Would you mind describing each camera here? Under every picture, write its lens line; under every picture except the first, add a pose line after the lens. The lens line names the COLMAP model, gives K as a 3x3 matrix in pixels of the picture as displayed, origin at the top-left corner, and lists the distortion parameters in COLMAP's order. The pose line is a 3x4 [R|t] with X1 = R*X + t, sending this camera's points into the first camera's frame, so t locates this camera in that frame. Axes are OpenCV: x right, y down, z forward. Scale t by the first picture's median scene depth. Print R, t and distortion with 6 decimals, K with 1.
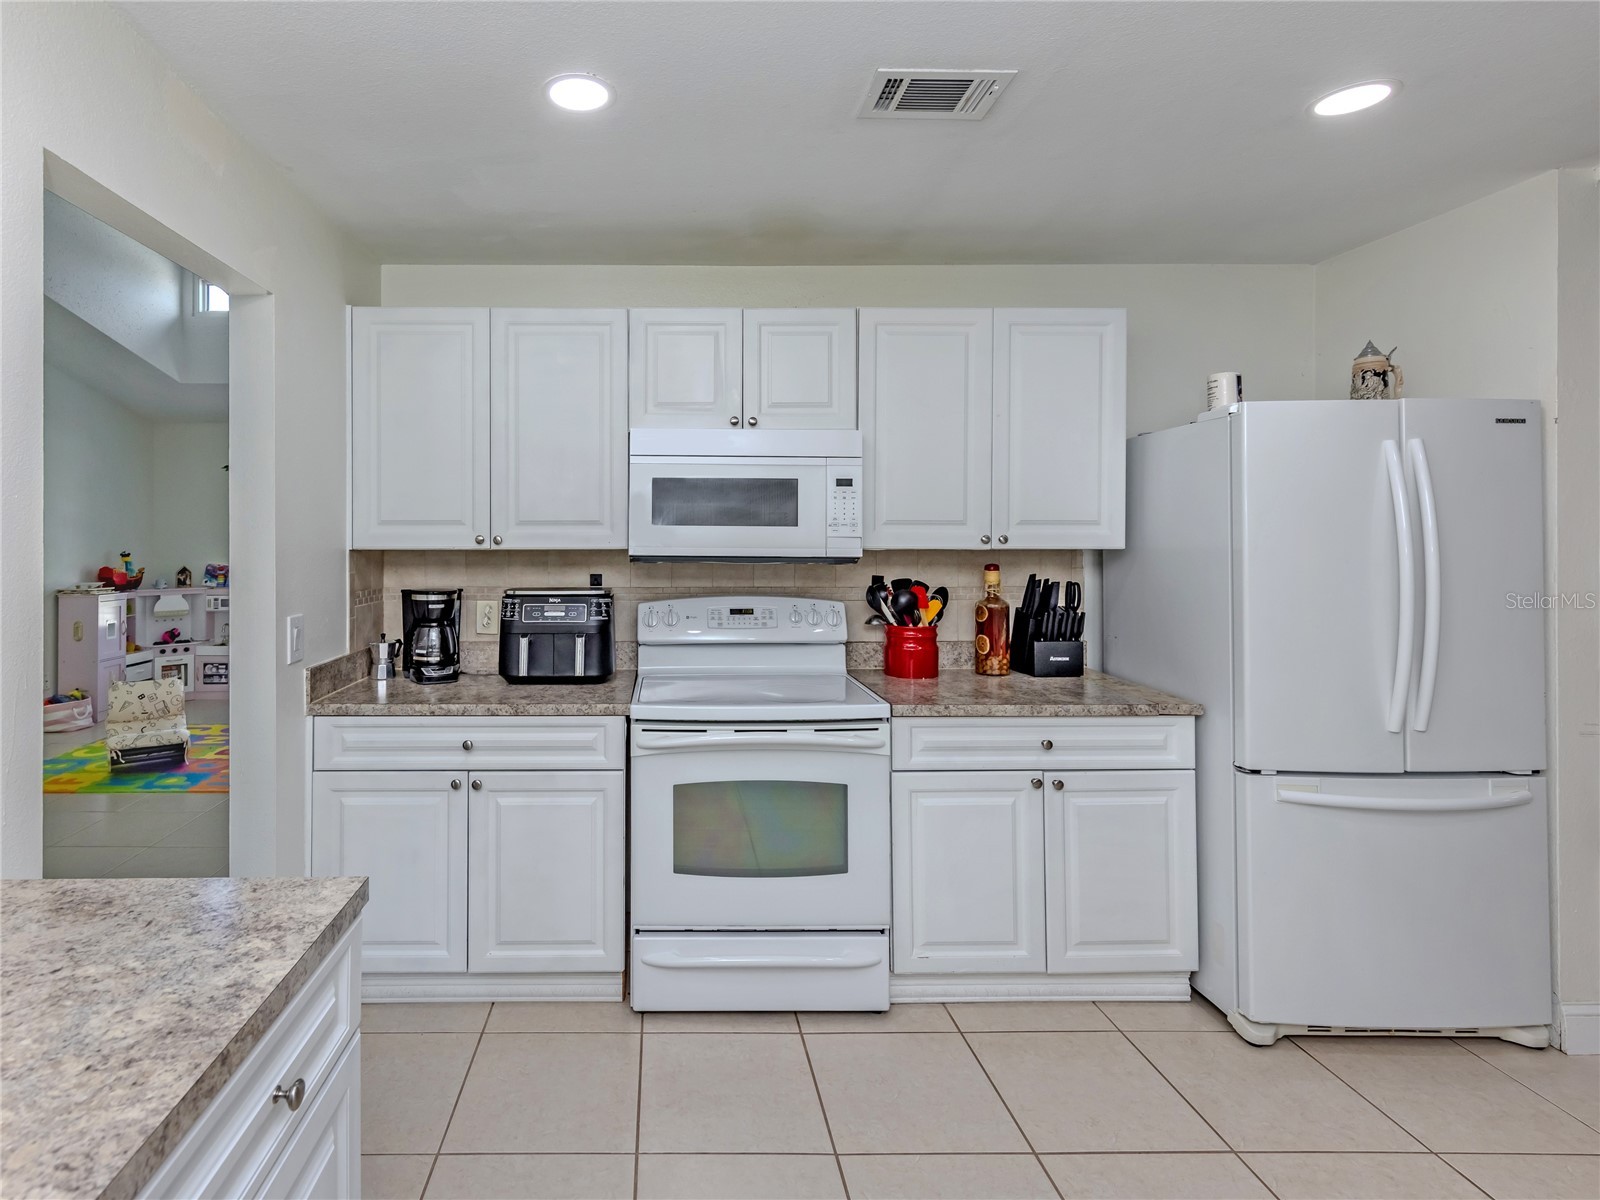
lens RADIAL K [[766.8, 0, 690.8], [0, 766.8, 552.6], [0, 0, 1]] dist [0.005228, -0.001012]
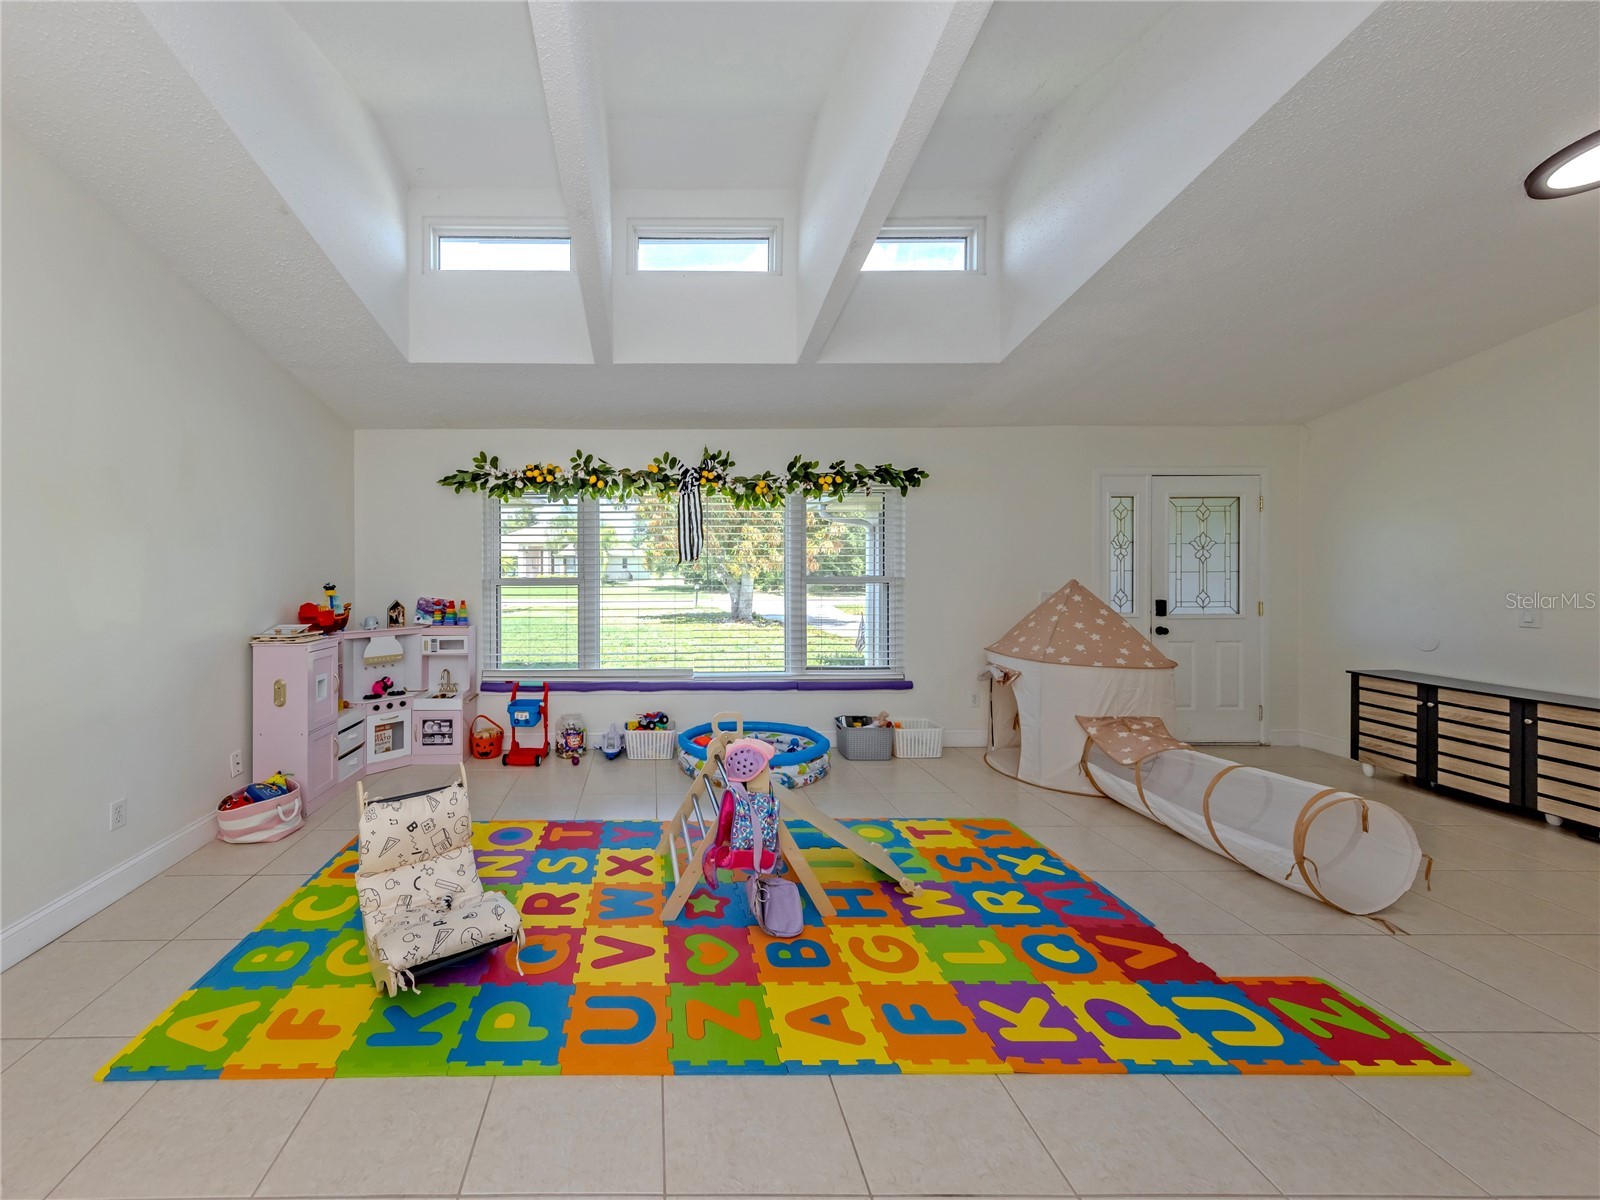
lens RADIAL K [[565.6, 0, 679.6], [0, 565.6, 580.9], [0, 0, 1]] dist [0.009352, -0.001194]
pose [[0.999982, -0.001808, 0.005728, -0.370933], [0.001779, 0.999986, 0.005076, -0.005942], [-0.005737, -0.005066, 0.999971, 0.405070]]
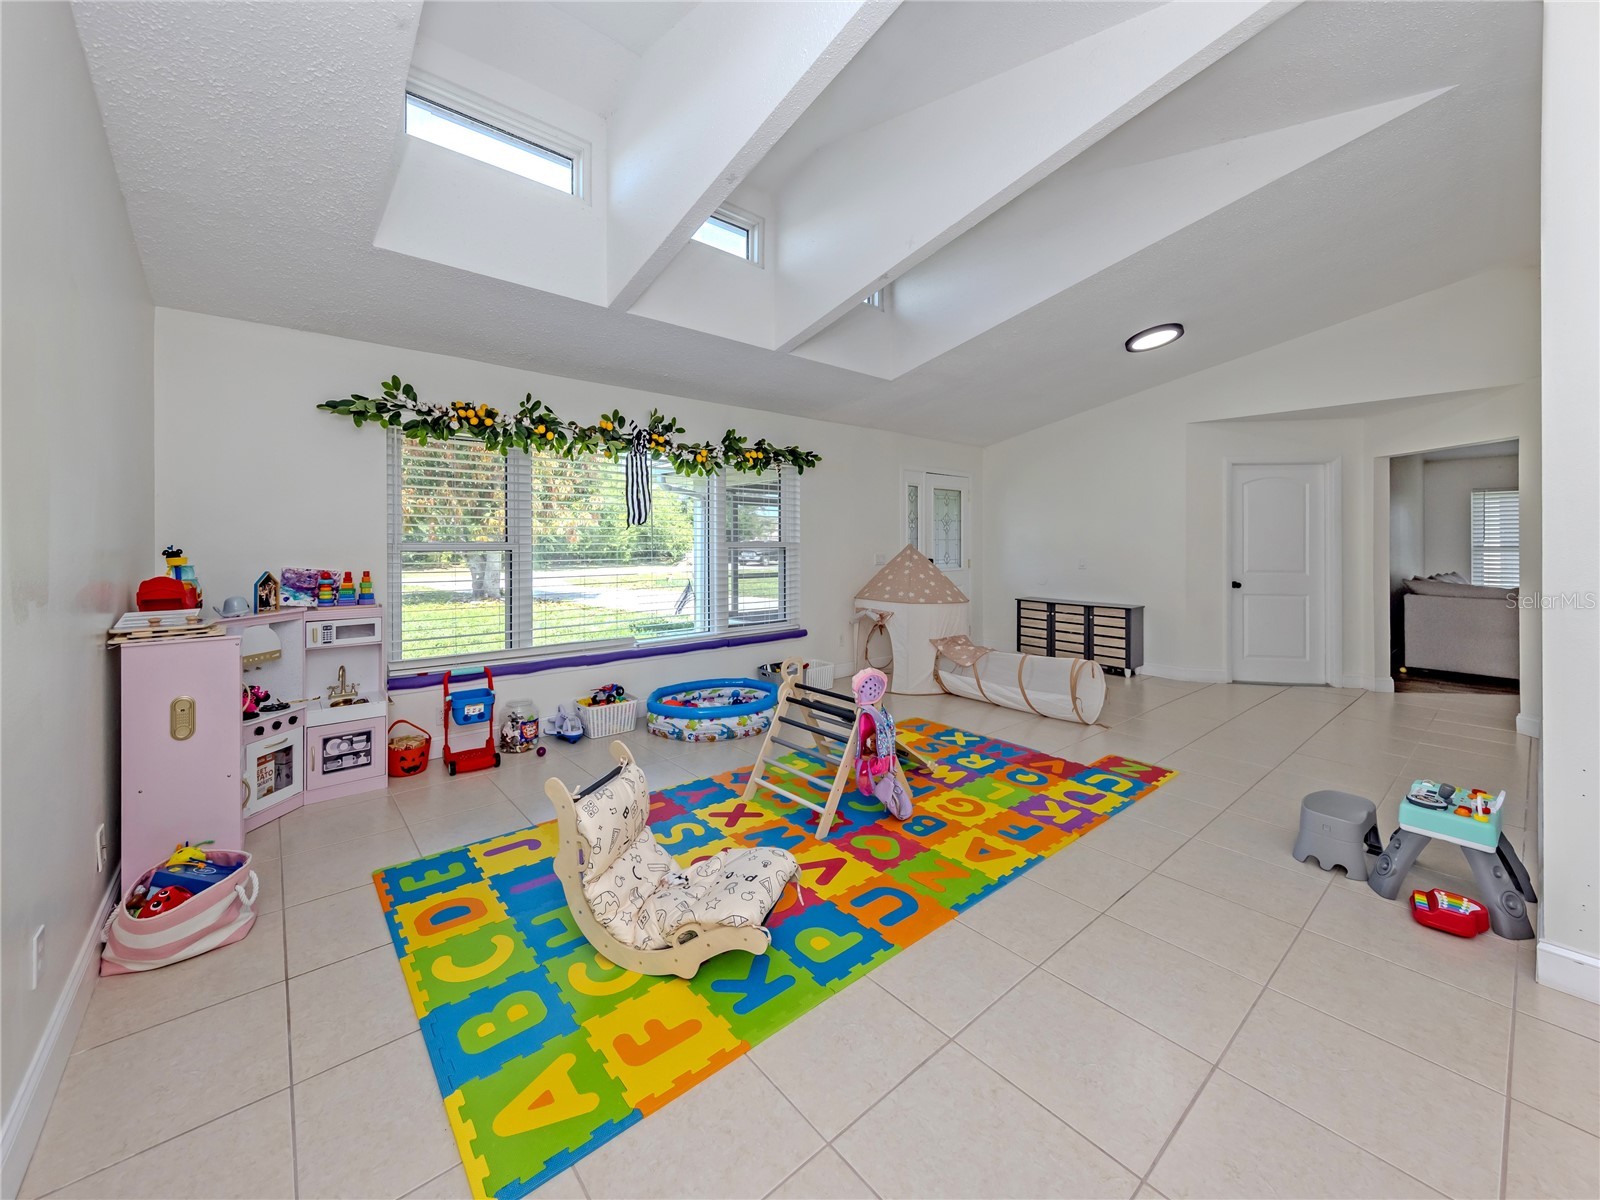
lens RADIAL K [[588.2, 0, 751.5], [0, 588.2, 551.7], [0, 0, 1]] dist [0.009476, -0.000038]
pose [[0.798543, -0.007729, 0.601888, -0.653684], [0.008215, 0.999964, 0.001942, 0.004388], [-0.601881, 0.003394, 0.798578, 0.454092]]
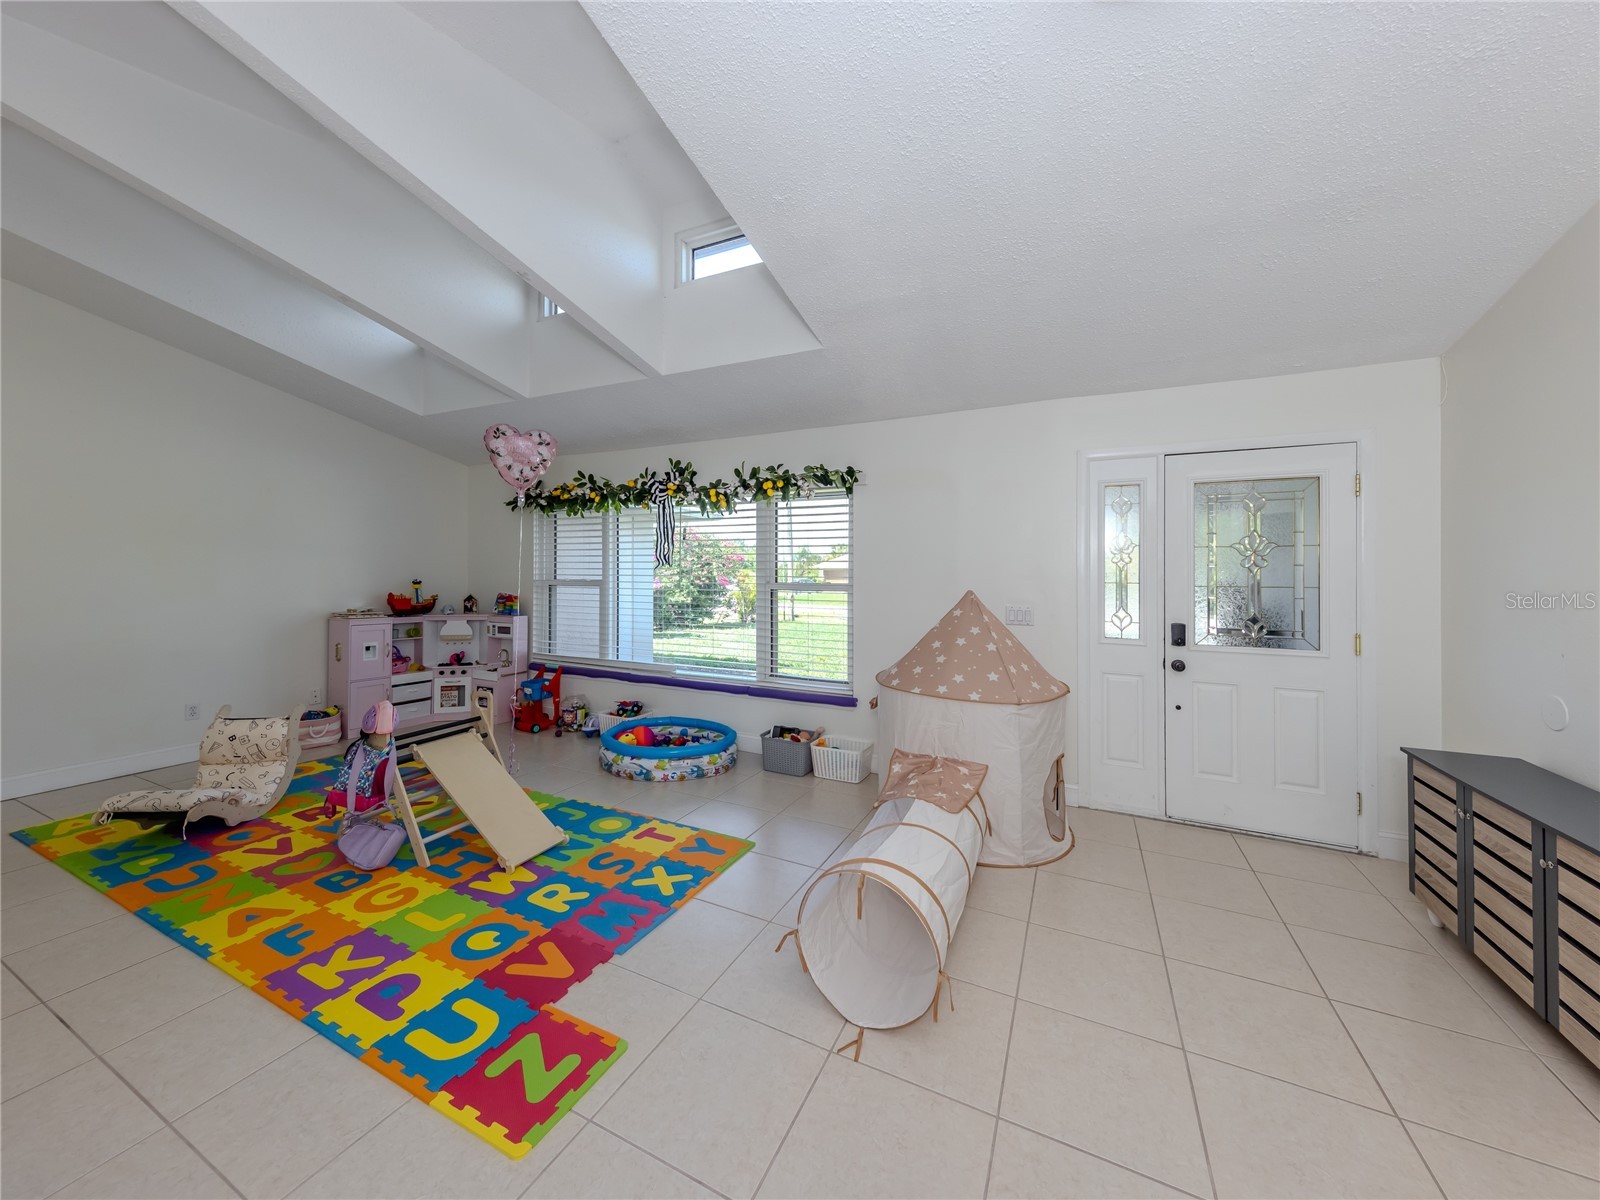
lens RADIAL K [[565.6, 0, 839.7], [0, 565.6, 591.3], [0, 0, 1]] dist [0.009352, -0.001194]
pose [[0.906901, 0.023286, -0.420700, 0.150080], [-0.023021, 0.999719, 0.005708, -0.002983], [0.420715, 0.004508, 0.907182, 0.507580]]
